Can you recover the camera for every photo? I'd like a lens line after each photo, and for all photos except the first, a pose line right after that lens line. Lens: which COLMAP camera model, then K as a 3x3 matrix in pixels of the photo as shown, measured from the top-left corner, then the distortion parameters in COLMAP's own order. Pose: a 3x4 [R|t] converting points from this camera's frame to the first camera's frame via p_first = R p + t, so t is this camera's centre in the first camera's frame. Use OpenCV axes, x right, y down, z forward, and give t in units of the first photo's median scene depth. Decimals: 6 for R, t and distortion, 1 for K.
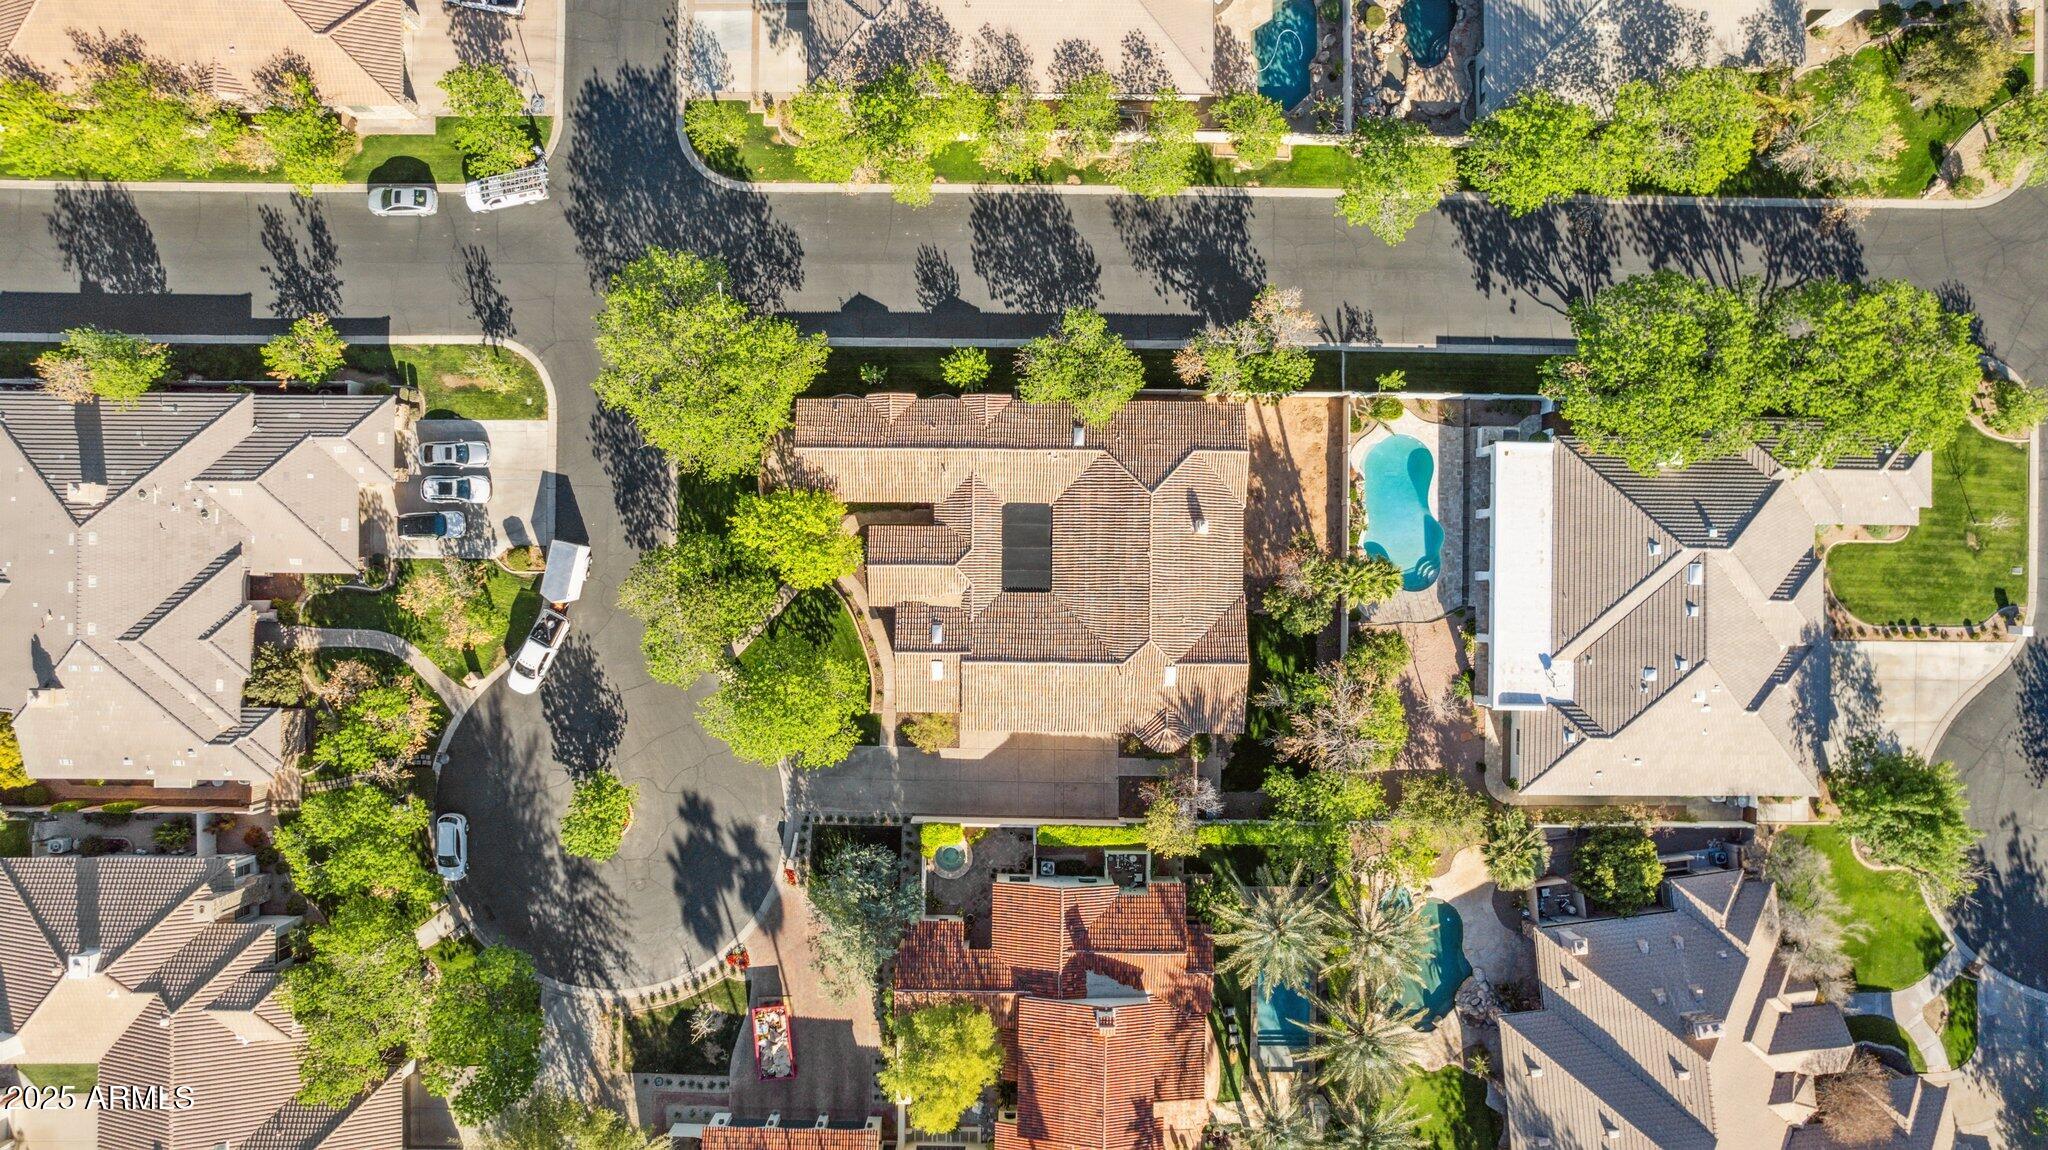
lens RADIAL K [[1280.7, 0, 1015.5], [0, 1280.7, 582.3], [0, 0, 1]] dist [-0.068705, 0.038468]
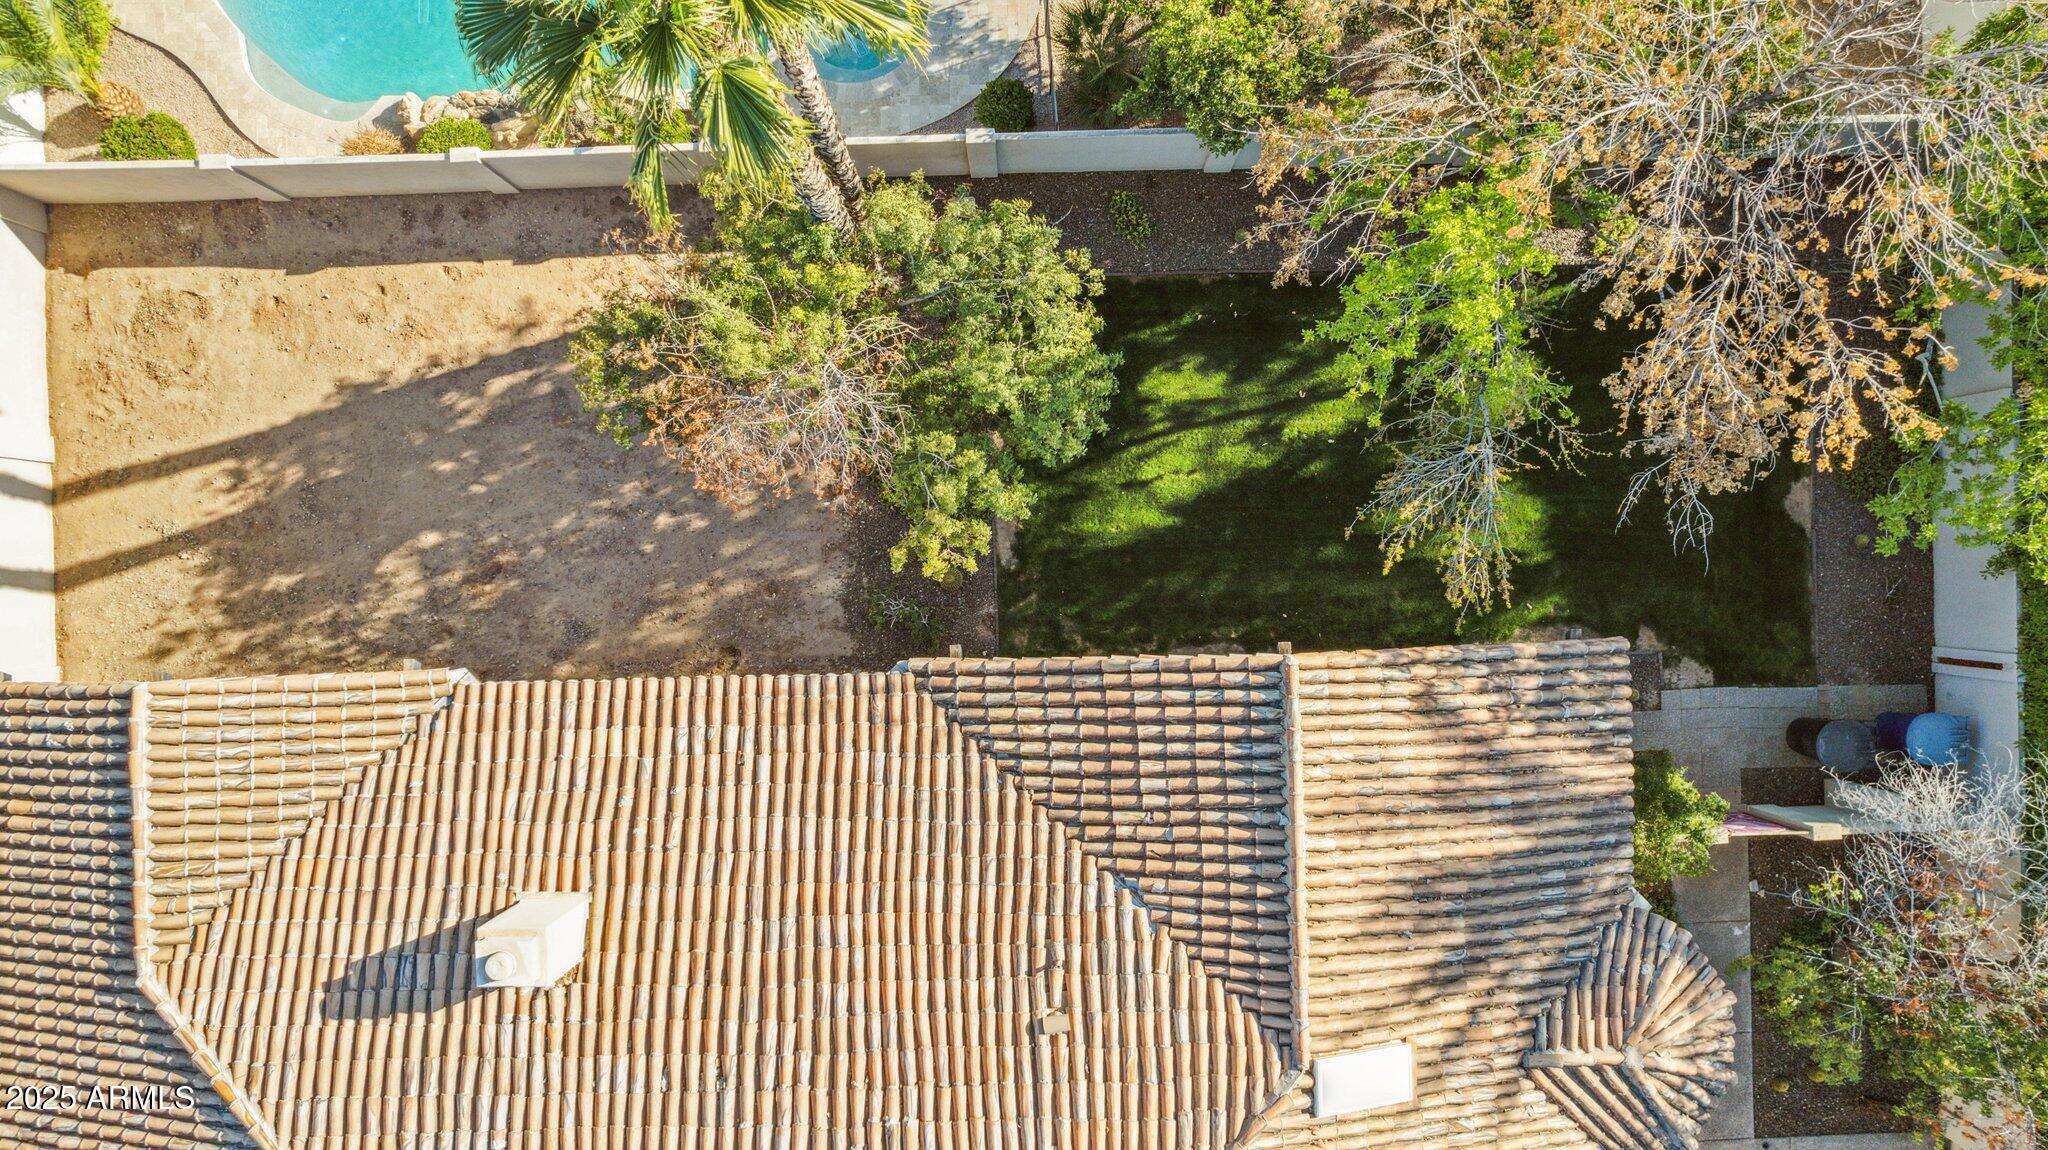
lens RADIAL K [[1282.1, 0, 1030.6], [0, 1282.1, 599.0], [0, 0, 1]] dist [-0.073205, 0.061238]
pose [[-0.037062, -0.999278, 0.008327, 0.185174], [0.999297, -0.037013, 0.005983, 0.026696], [-0.005670, 0.008543, 0.999947, 0.804360]]
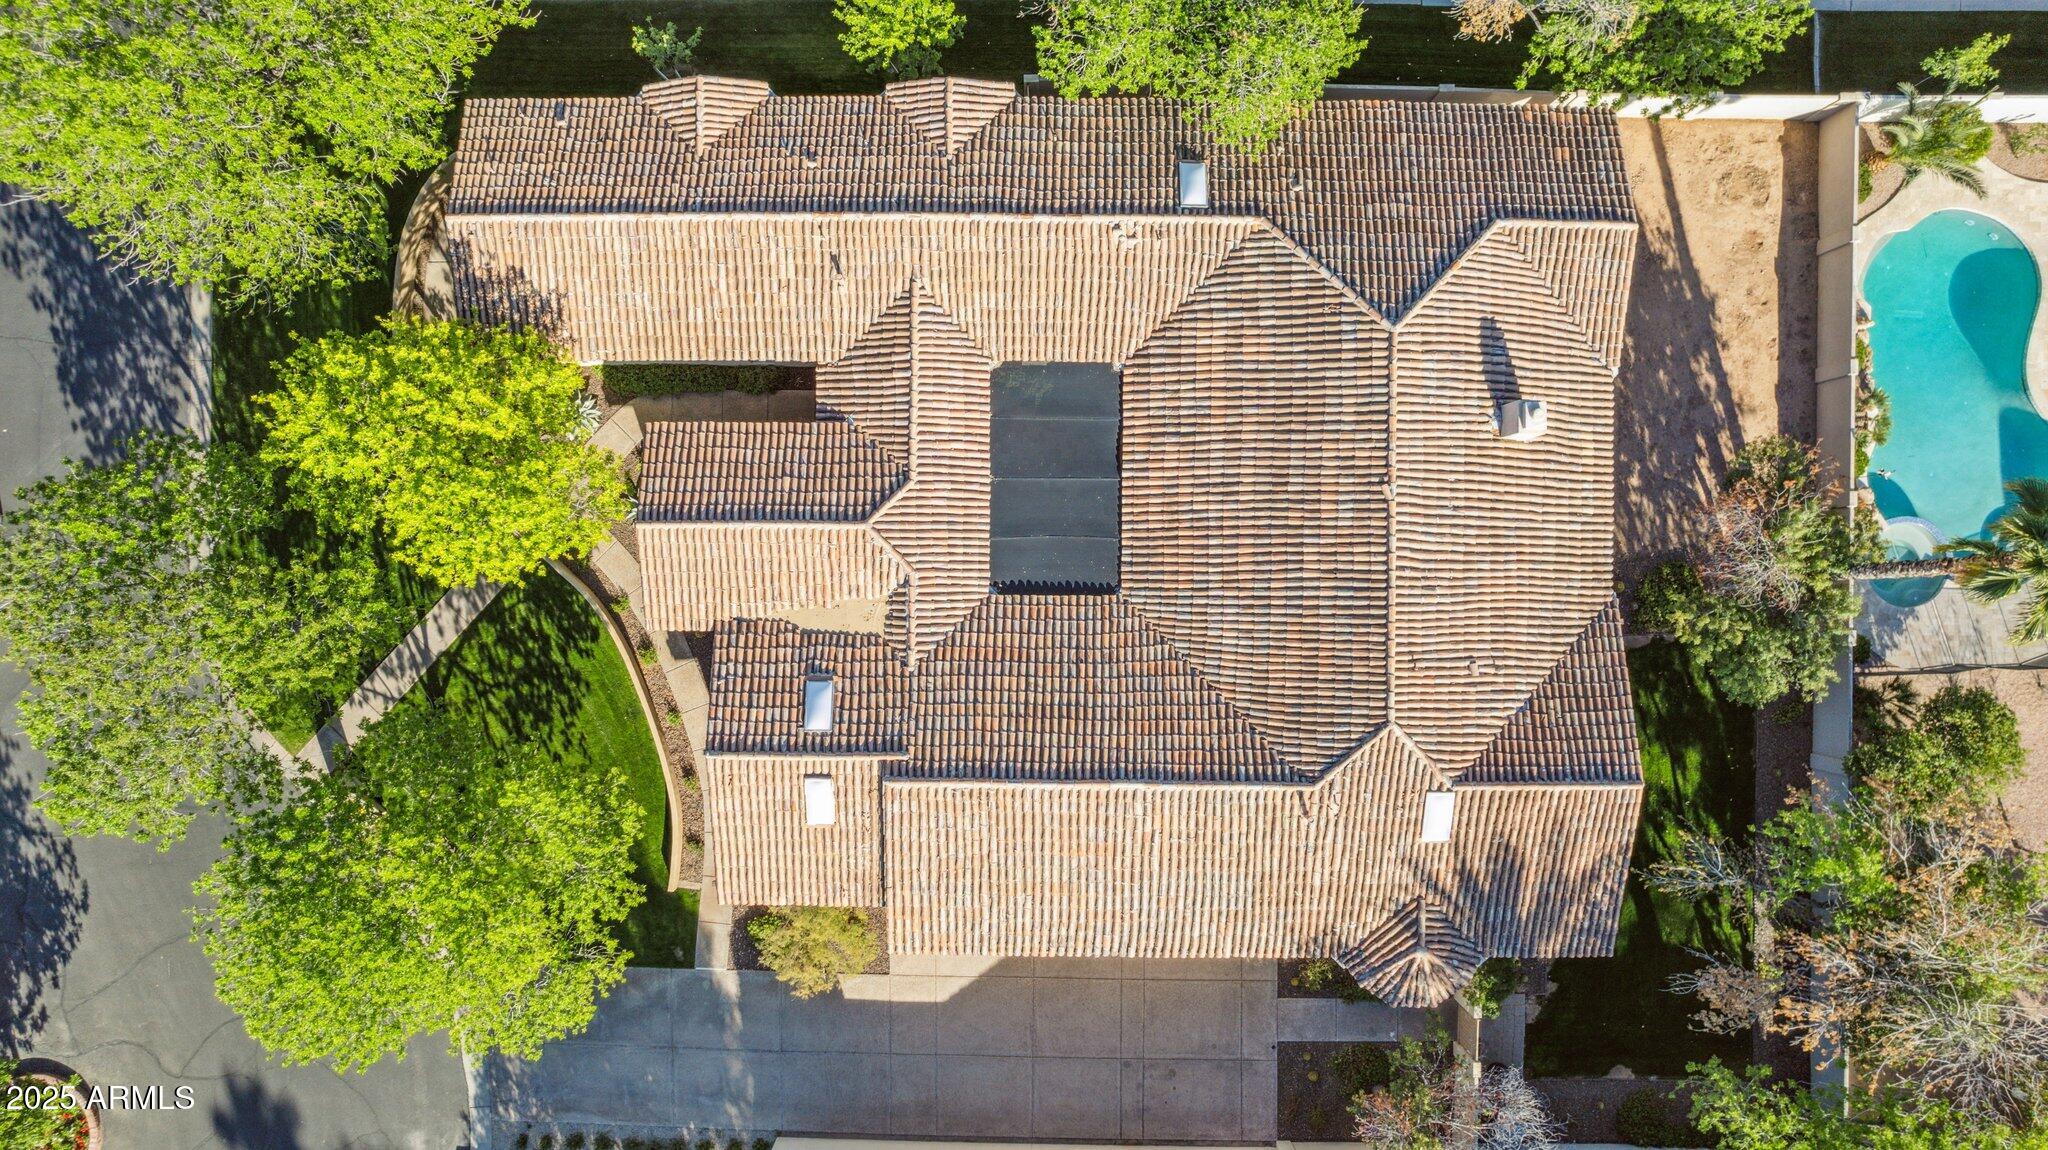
lens RADIAL K [[1280.7, 0, 1015.5], [0, 1280.7, 582.3], [0, 0, 1]] dist [-0.068705, 0.038468]
pose [[0.999998, -0.001012, -0.001920, -0.002528], [0.001016, 0.999997, 0.002007, 0.003335], [0.001918, -0.002009, 0.999996, 0.615627]]
